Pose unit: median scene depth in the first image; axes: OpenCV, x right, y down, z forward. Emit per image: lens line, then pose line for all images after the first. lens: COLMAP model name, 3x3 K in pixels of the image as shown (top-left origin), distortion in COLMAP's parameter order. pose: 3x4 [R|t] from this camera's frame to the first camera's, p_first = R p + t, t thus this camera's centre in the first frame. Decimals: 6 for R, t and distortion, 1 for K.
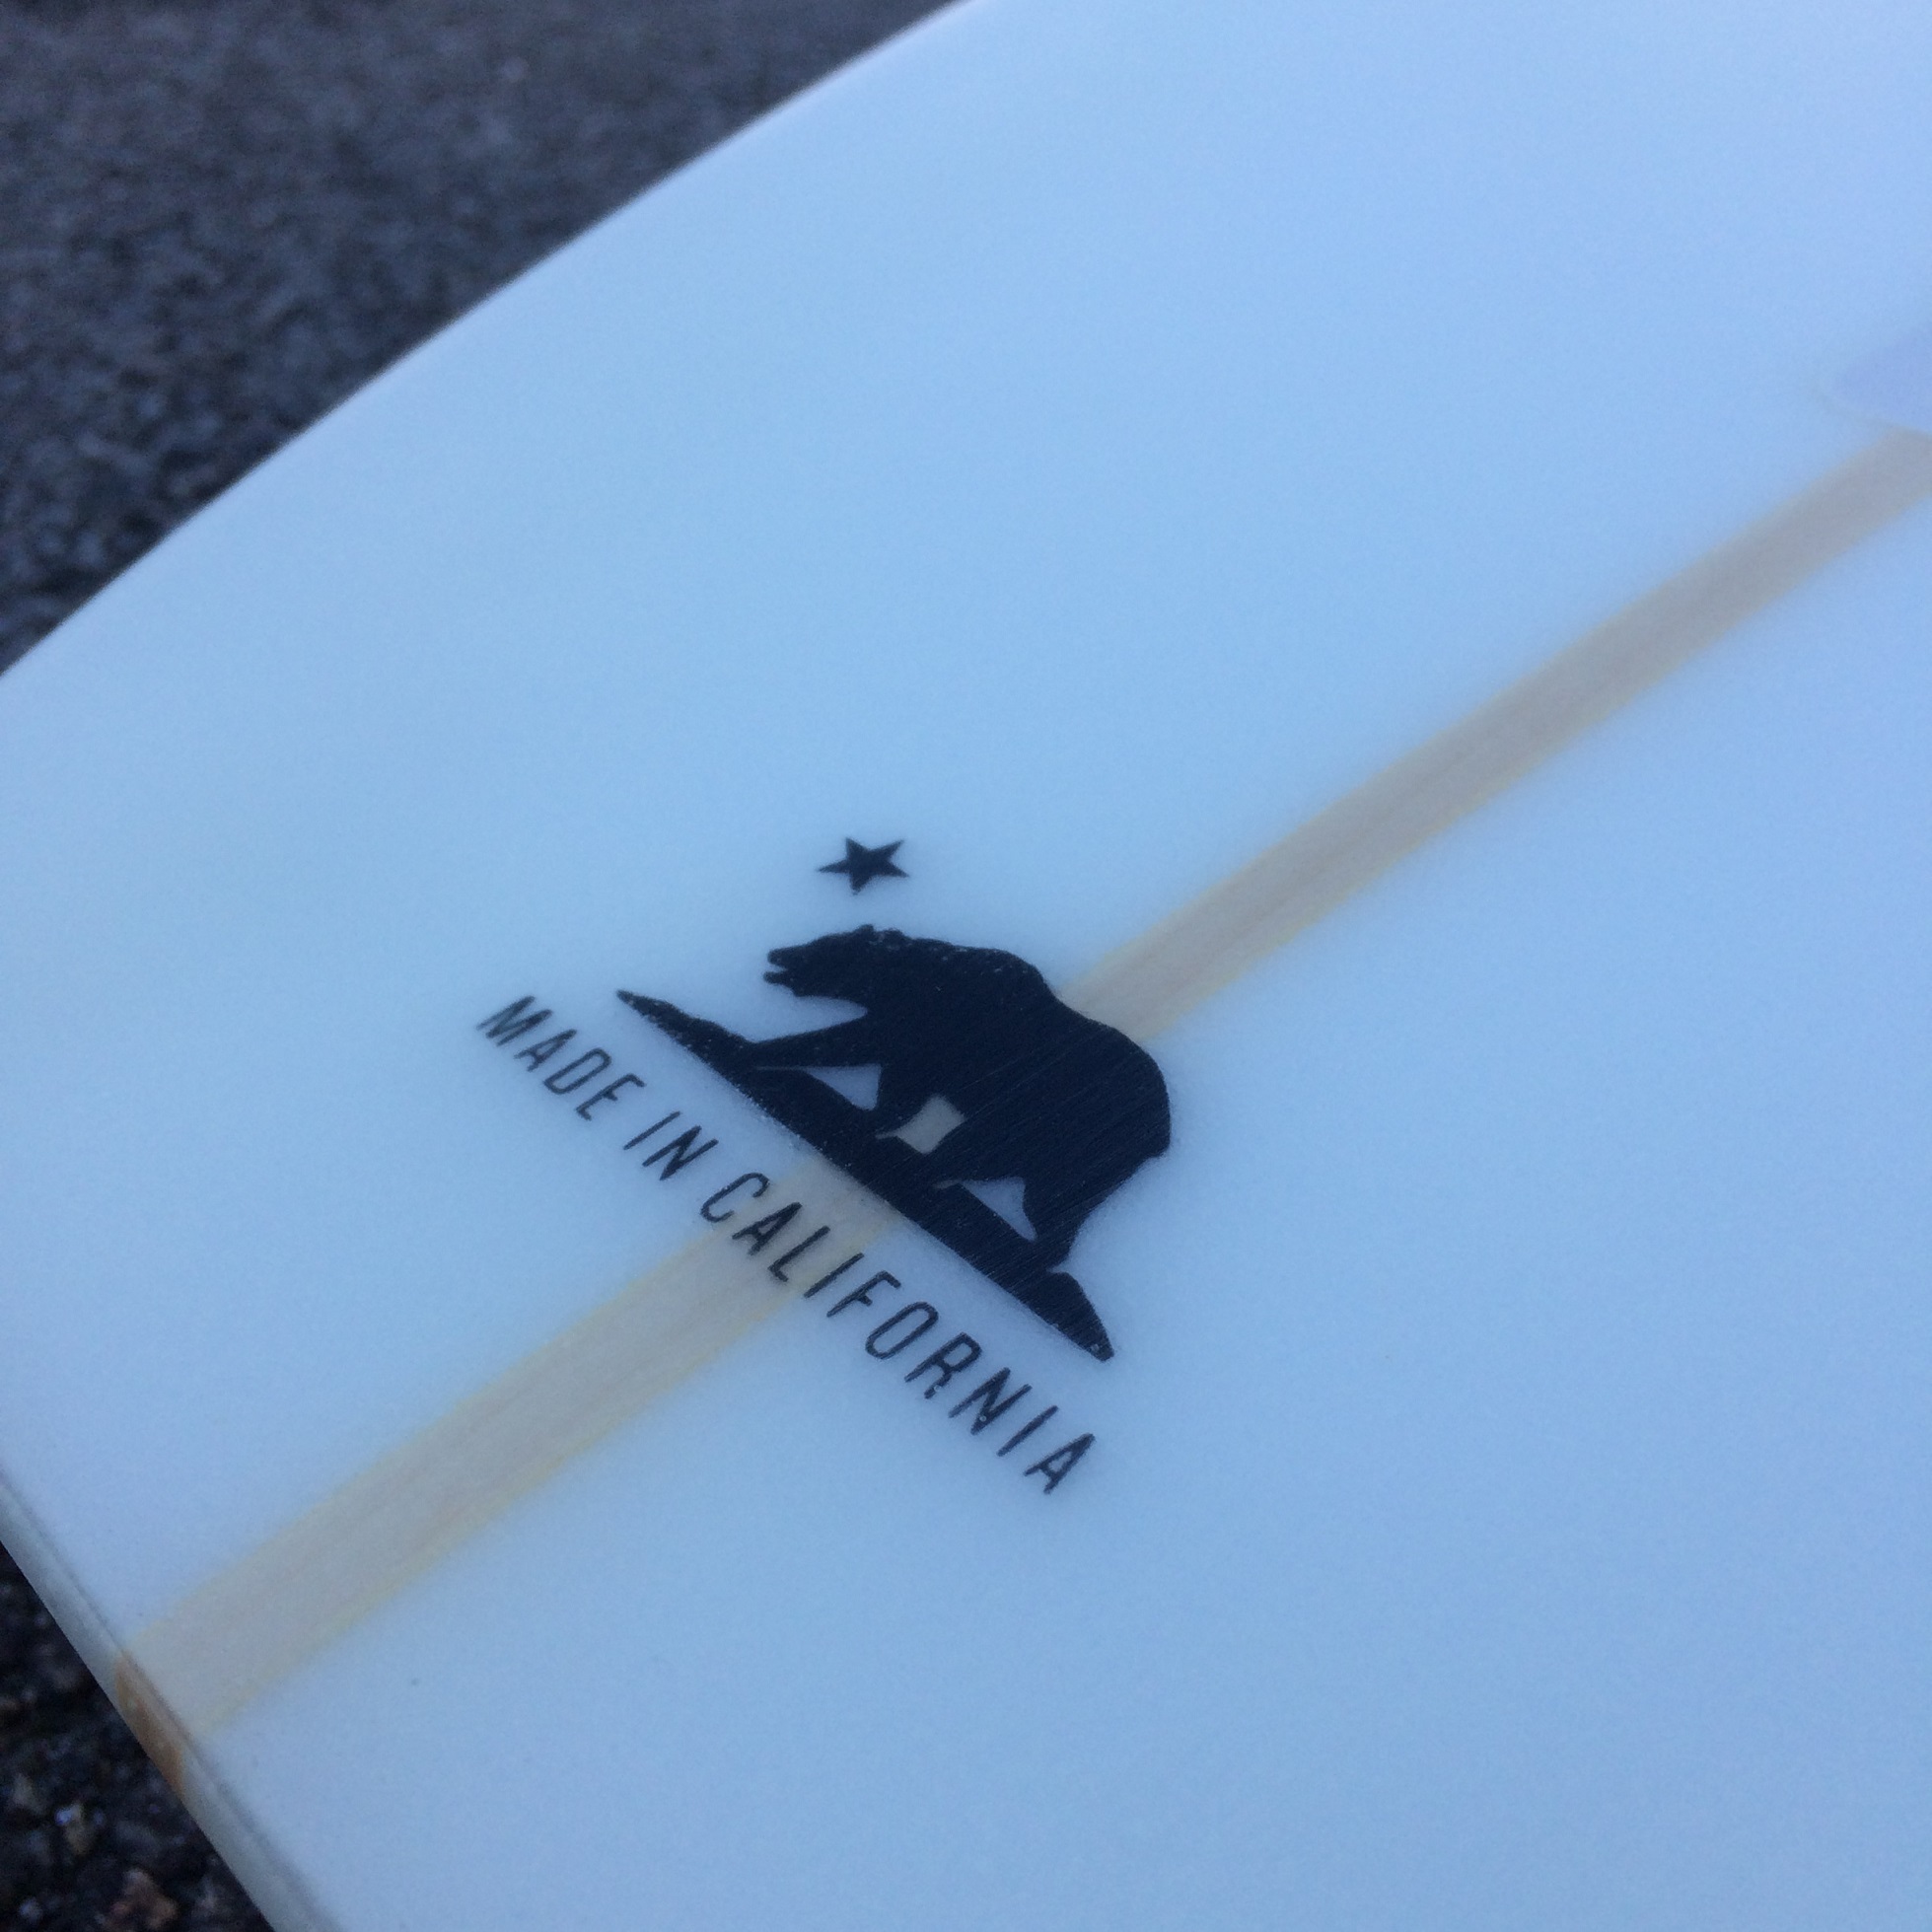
lens RADIAL K [[2265.5, 0, 966.0], [0, 2265.5, 966.0], [0, 0, 1]] dist [0.017728, -0.010735]
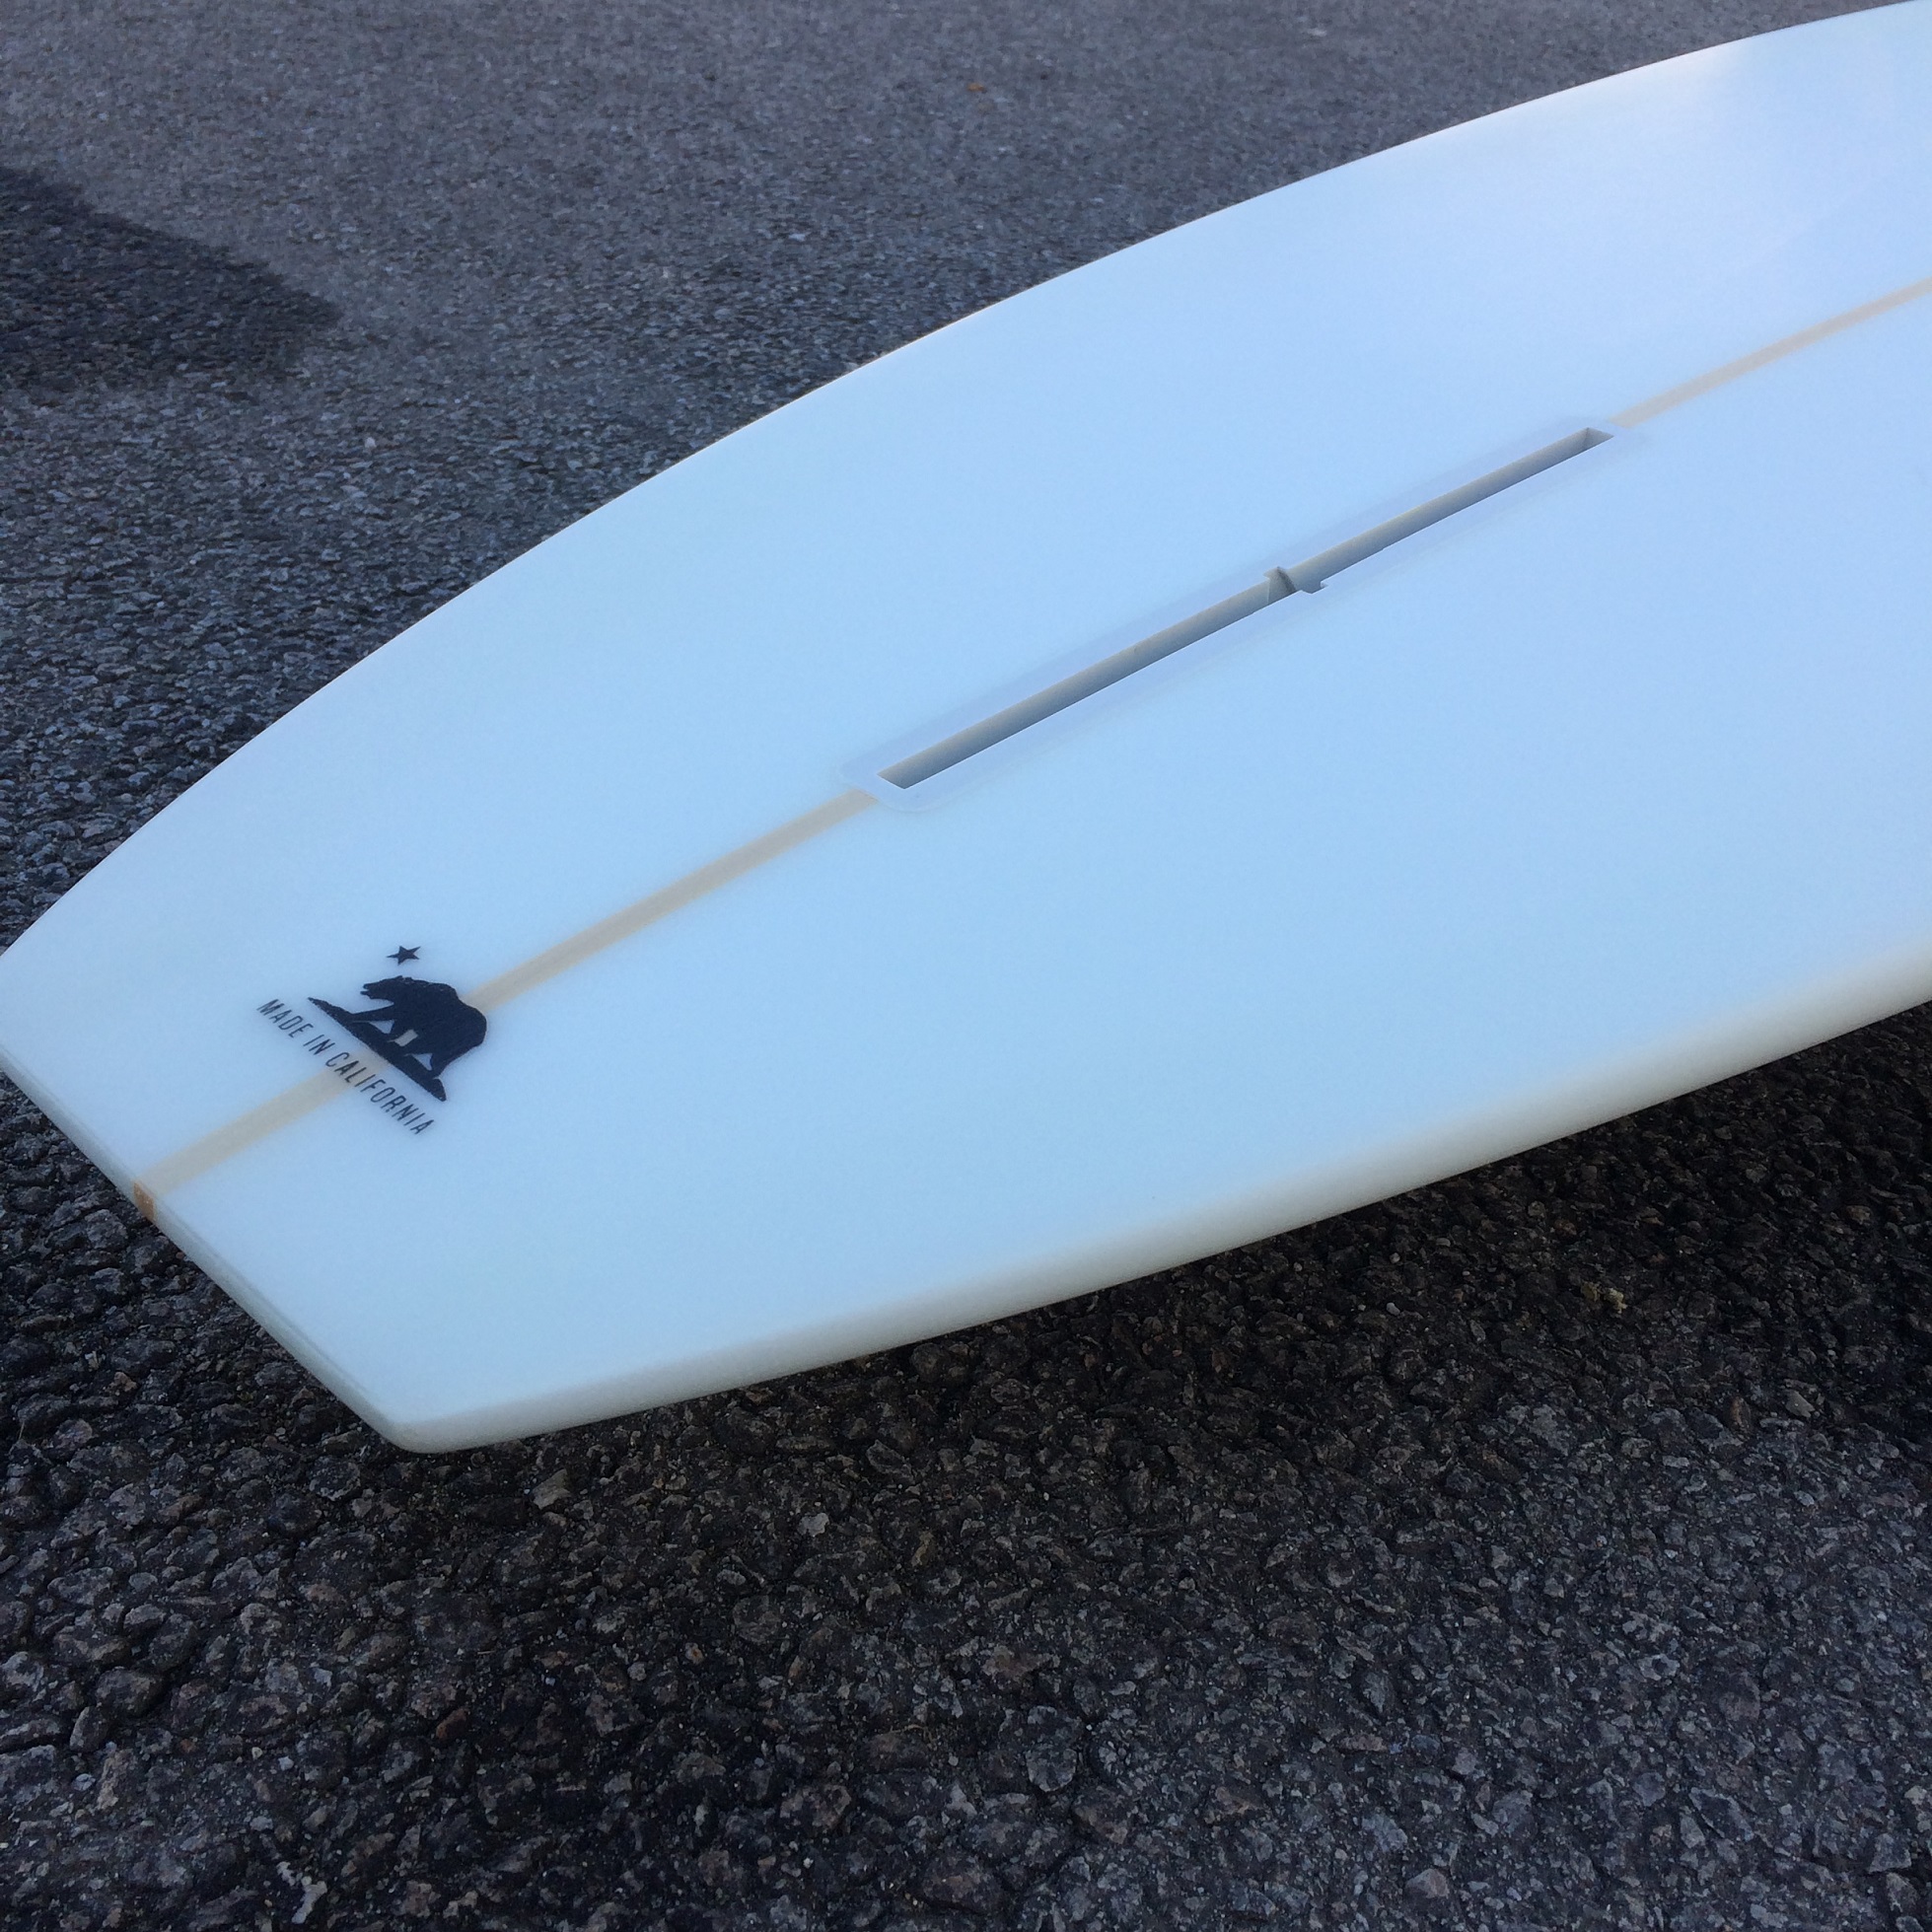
lens RADIAL K [[2204.7, 0, 966.0], [0, 2204.7, 966.0], [0, 0, 1]] dist [0.059130, -0.002242]
pose [[0.999291, 0.002340, 0.037585, 0.544977], [0.000103, 0.997894, -0.064869, 0.145840], [-0.037658, 0.064827, 0.997186, -1.745221]]
